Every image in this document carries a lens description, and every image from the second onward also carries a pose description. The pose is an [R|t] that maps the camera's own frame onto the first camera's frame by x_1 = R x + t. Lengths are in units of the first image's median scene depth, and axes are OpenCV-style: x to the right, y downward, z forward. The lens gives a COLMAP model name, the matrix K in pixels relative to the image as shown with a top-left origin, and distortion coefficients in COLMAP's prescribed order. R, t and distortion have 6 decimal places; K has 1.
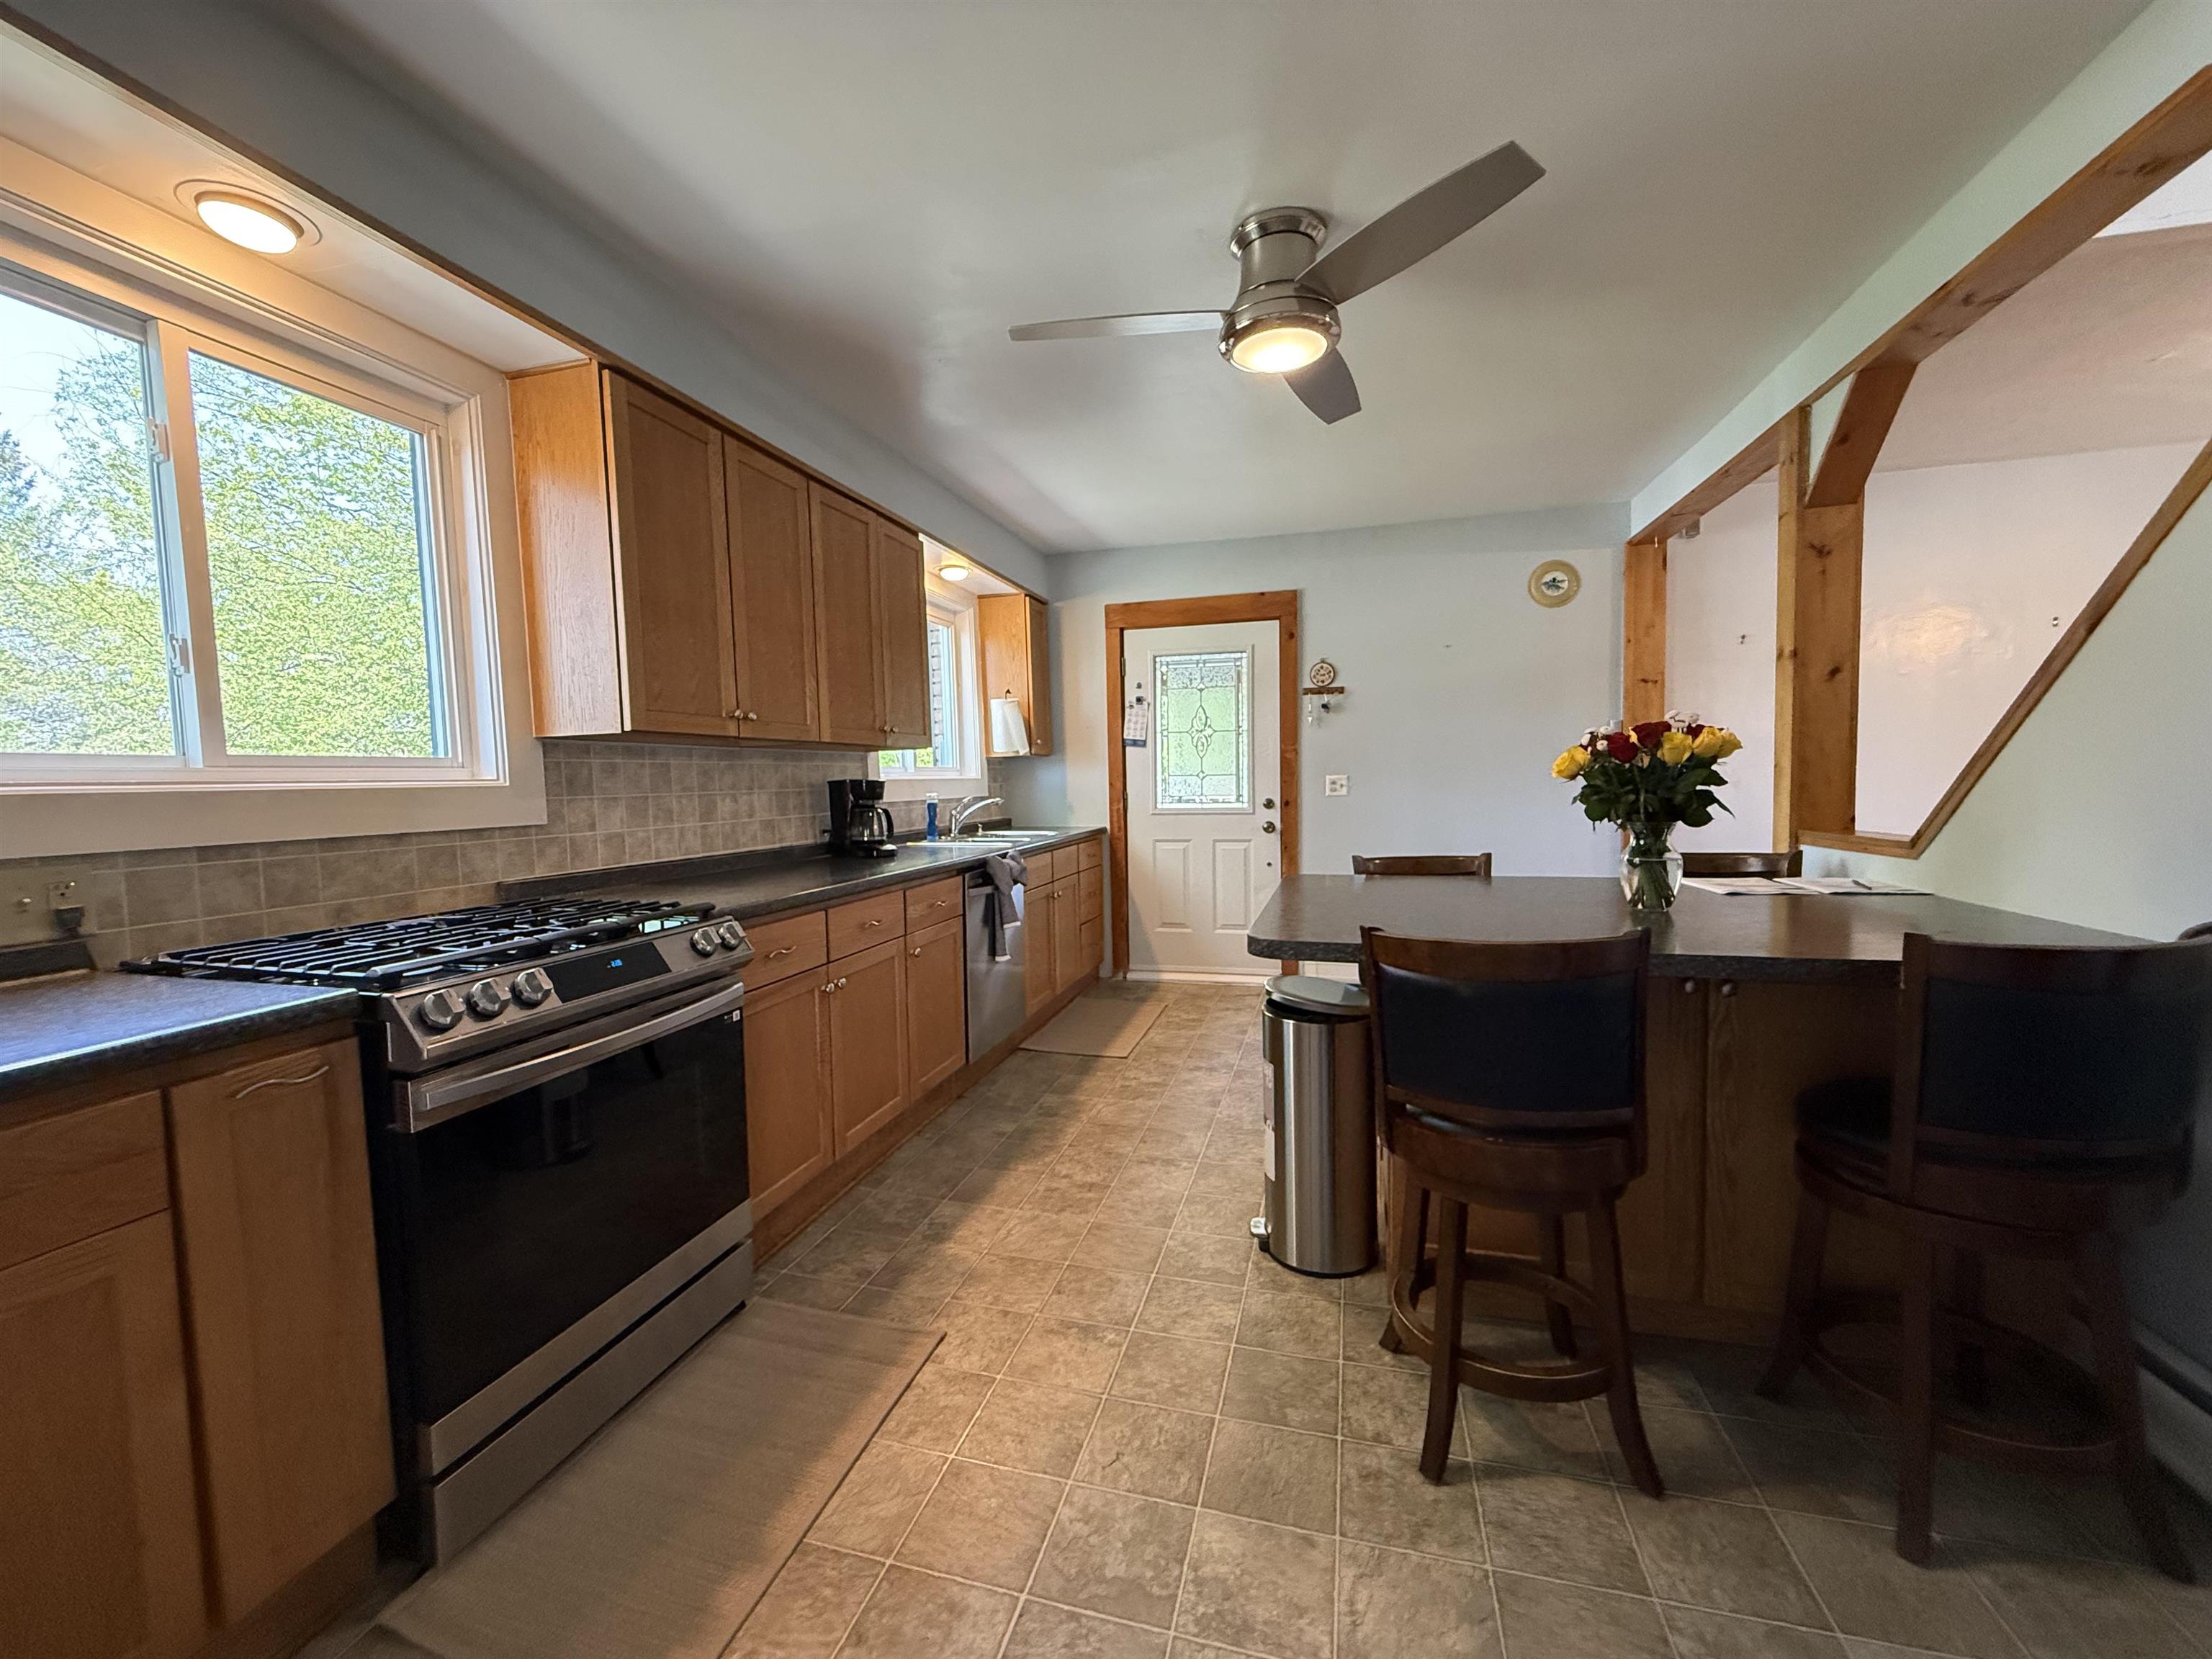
lens RADIAL K [[880.5, 0, 1113.6], [0, 880.5, 838.7], [0, 0, 1]] dist [-0.002540, 0.001047]
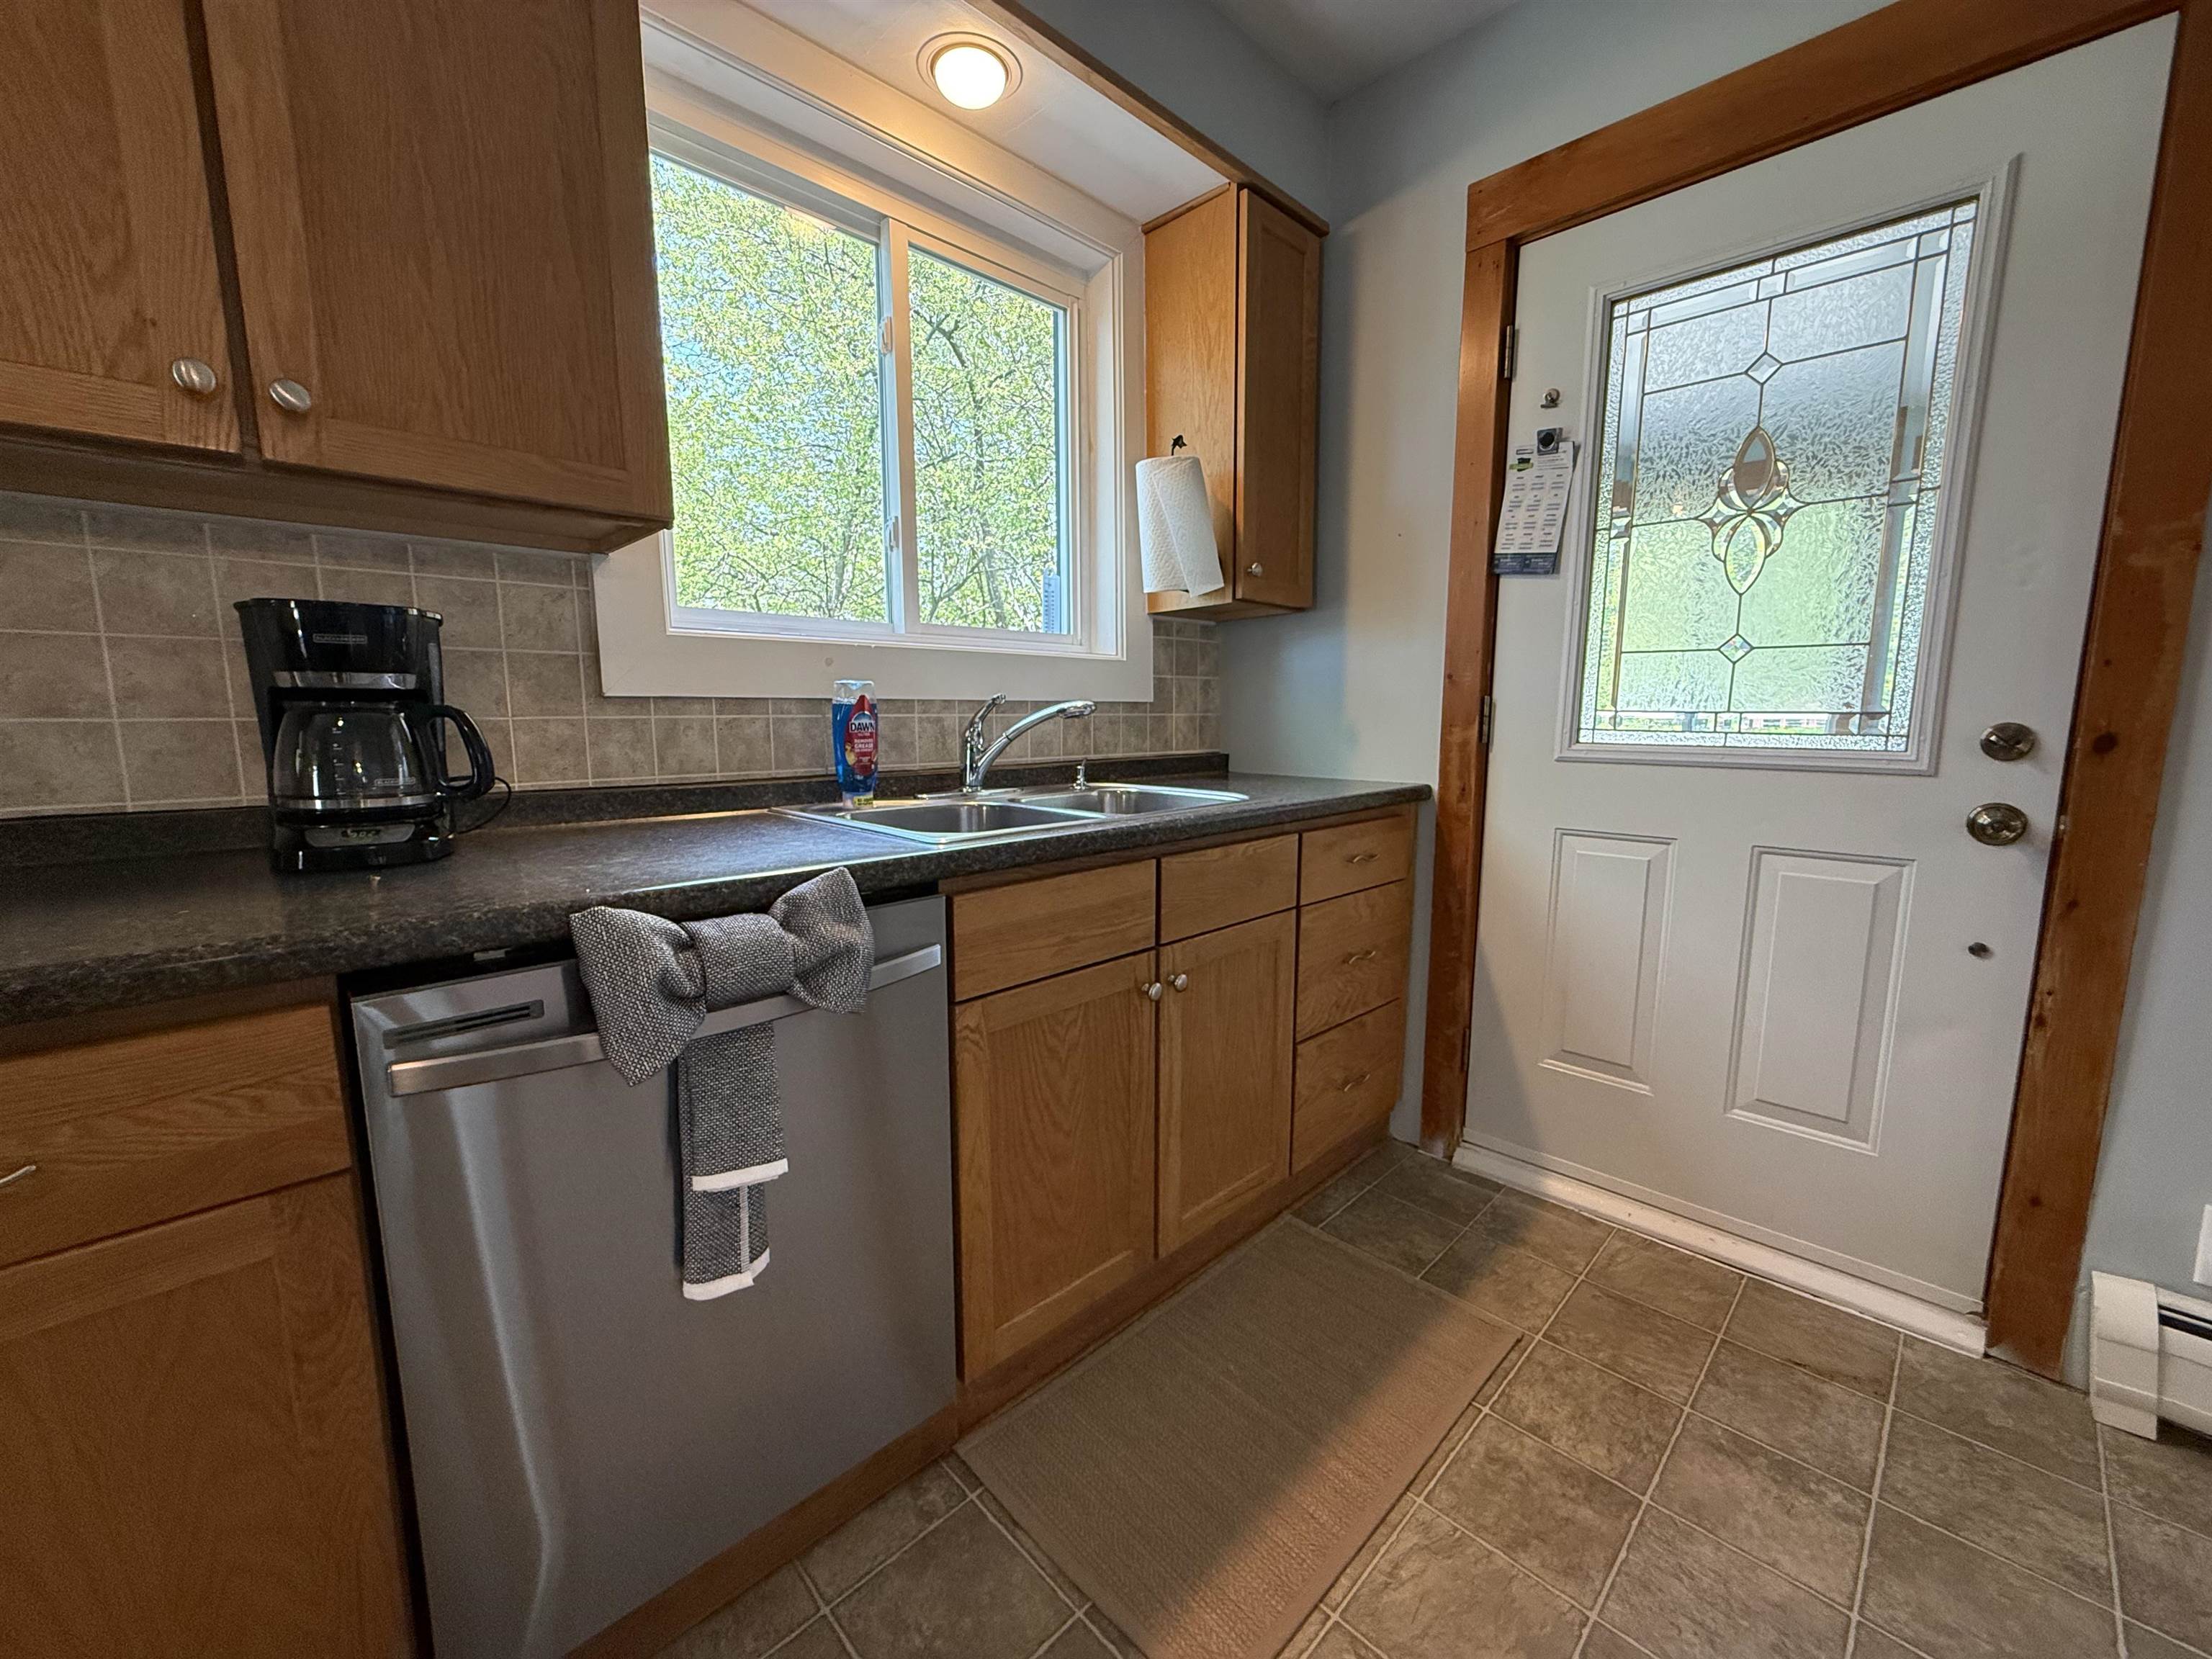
lens RADIAL K [[880.5, 0, 1110.6], [0, 880.5, 835.5], [0, 0, 1]] dist [-0.002540, 0.001047]
pose [[0.861926, 0.090626, -0.498869, 0.066928], [-0.050227, 0.994319, 0.093850, -0.020566], [0.504540, -0.055835, 0.861581, 0.571782]]
